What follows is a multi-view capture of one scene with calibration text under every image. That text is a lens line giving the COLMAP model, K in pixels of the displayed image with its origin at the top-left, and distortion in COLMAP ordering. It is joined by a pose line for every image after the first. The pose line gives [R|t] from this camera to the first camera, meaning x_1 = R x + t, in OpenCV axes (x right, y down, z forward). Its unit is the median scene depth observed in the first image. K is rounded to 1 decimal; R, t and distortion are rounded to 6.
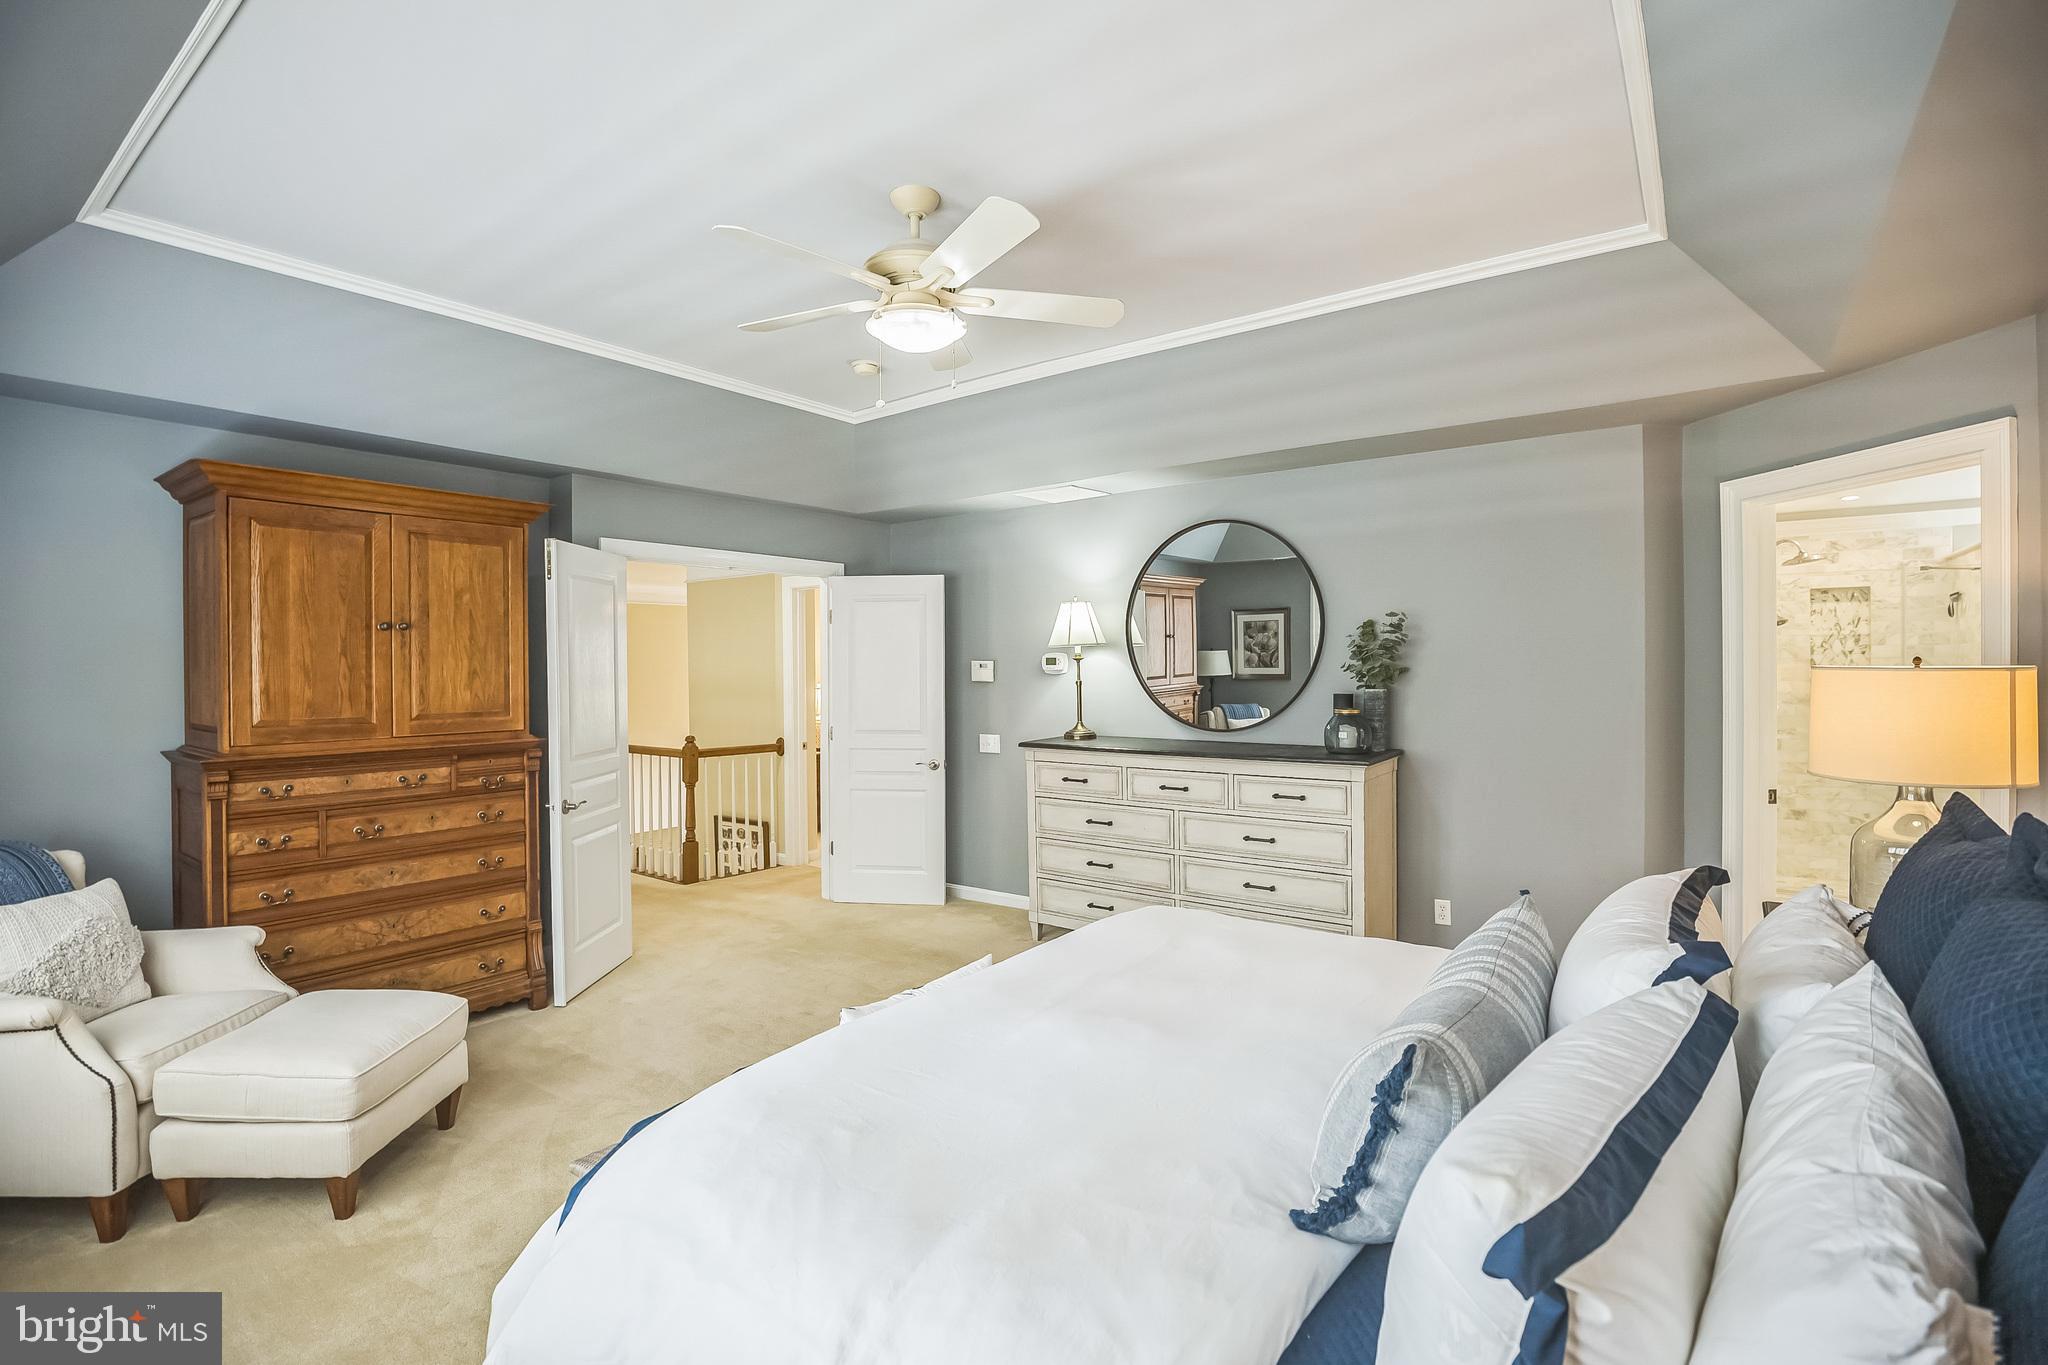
lens RADIAL K [[942.0, 0, 1025.8], [0, 942.0, 675.4], [0, 0, 1]] dist [-0.032769, -0.000089]
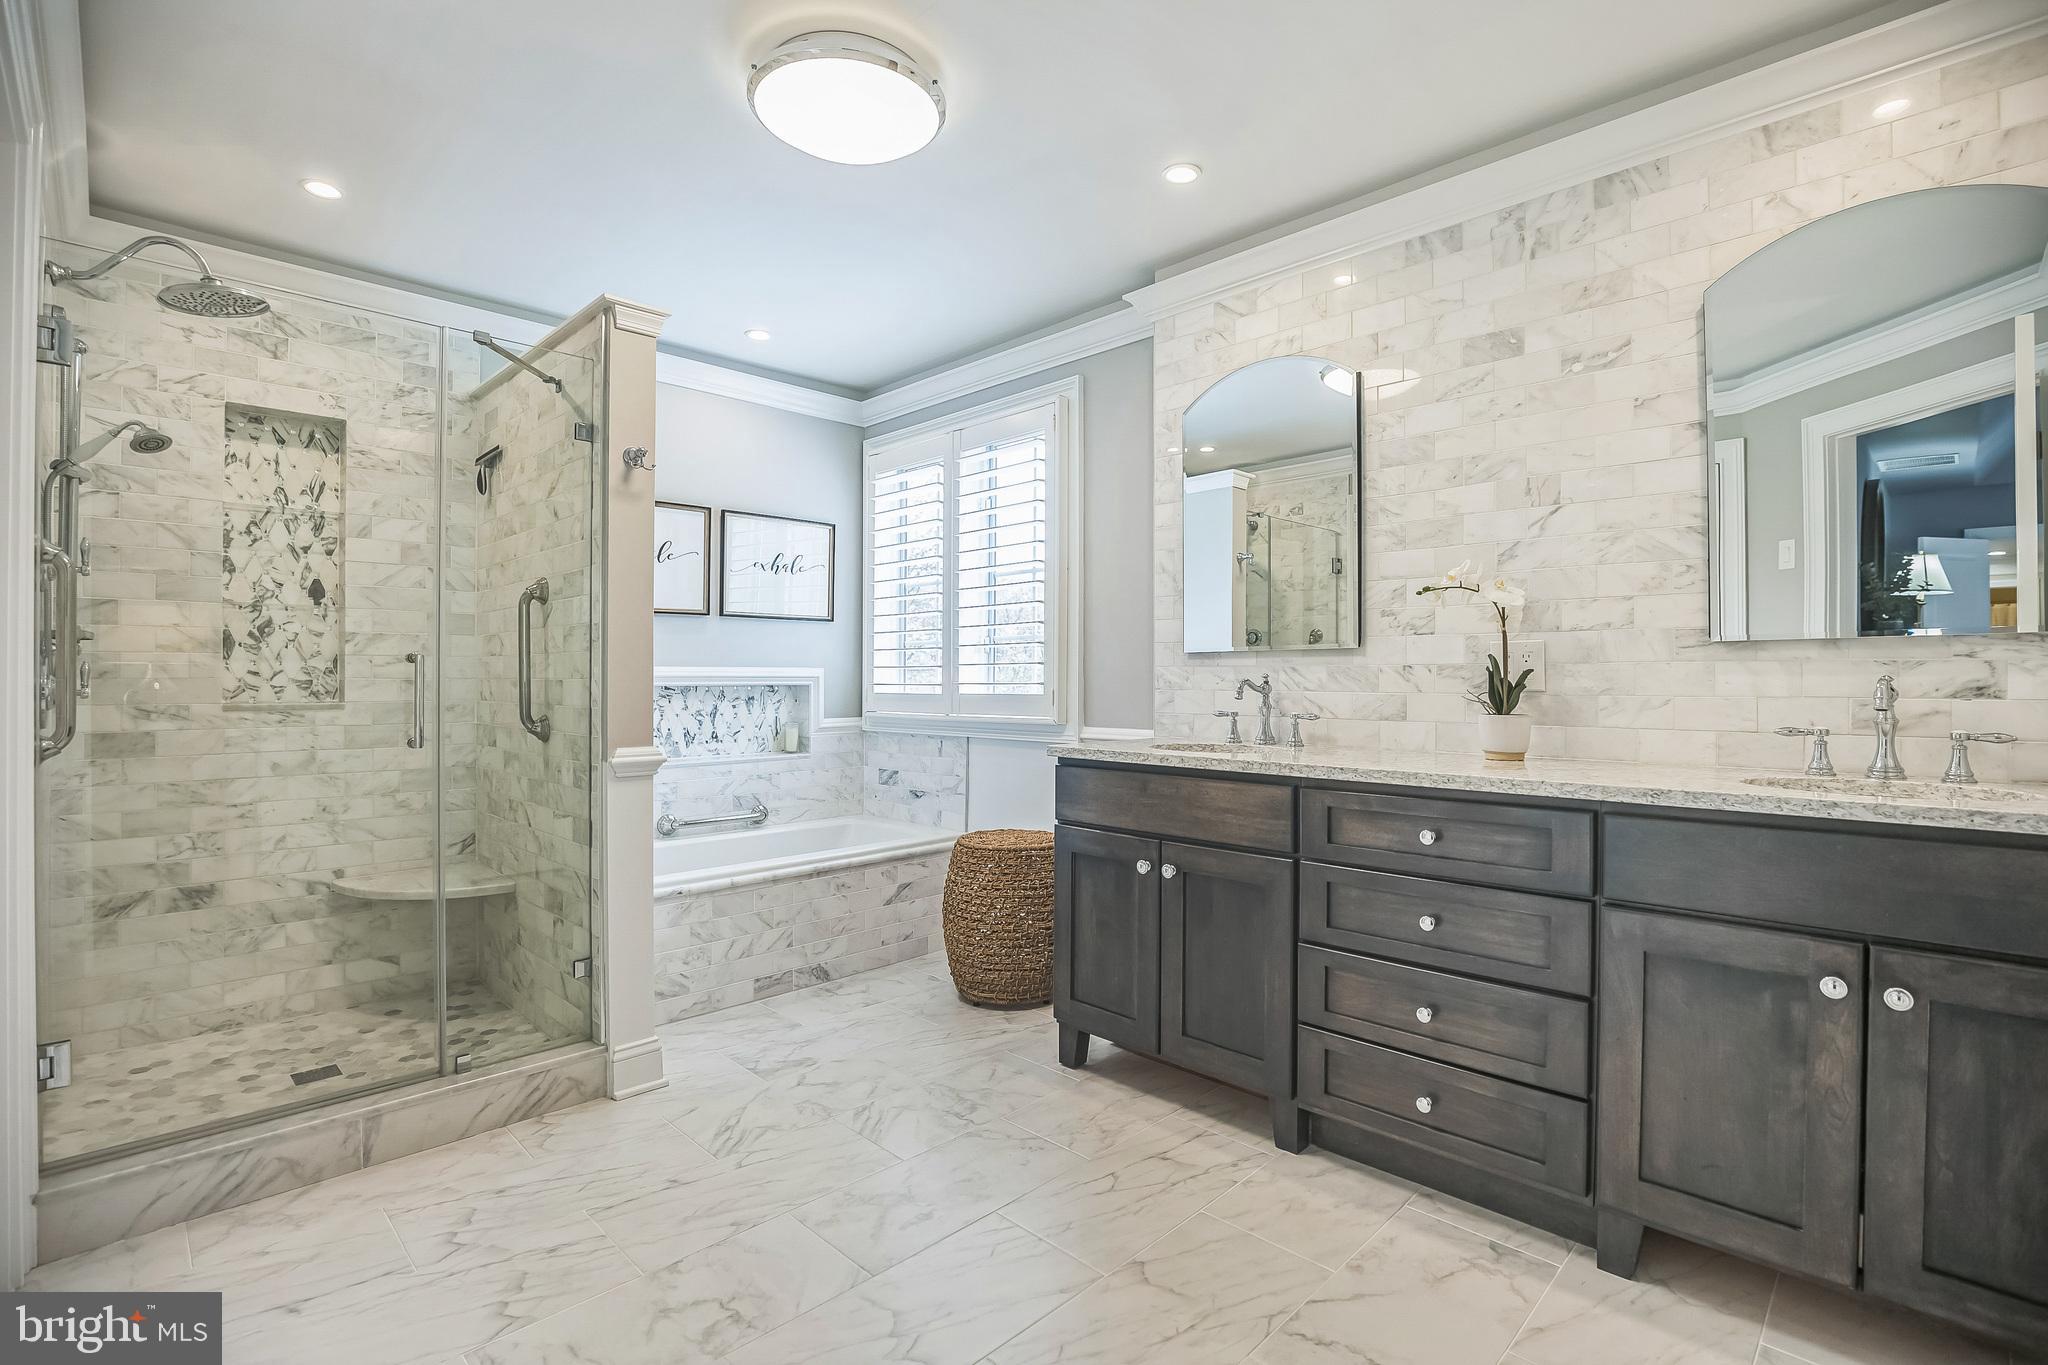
lens RADIAL K [[942.0, 0, 1028.6], [0, 942.0, 680.3], [0, 0, 1]] dist [-0.032769, -0.000089]
pose [[0.158876, 0.002002, 0.987296, 0.469239], [0.000890, 0.999997, -0.002171, 0.046776], [-0.987298, 0.001224, 0.158874, 0.534432]]
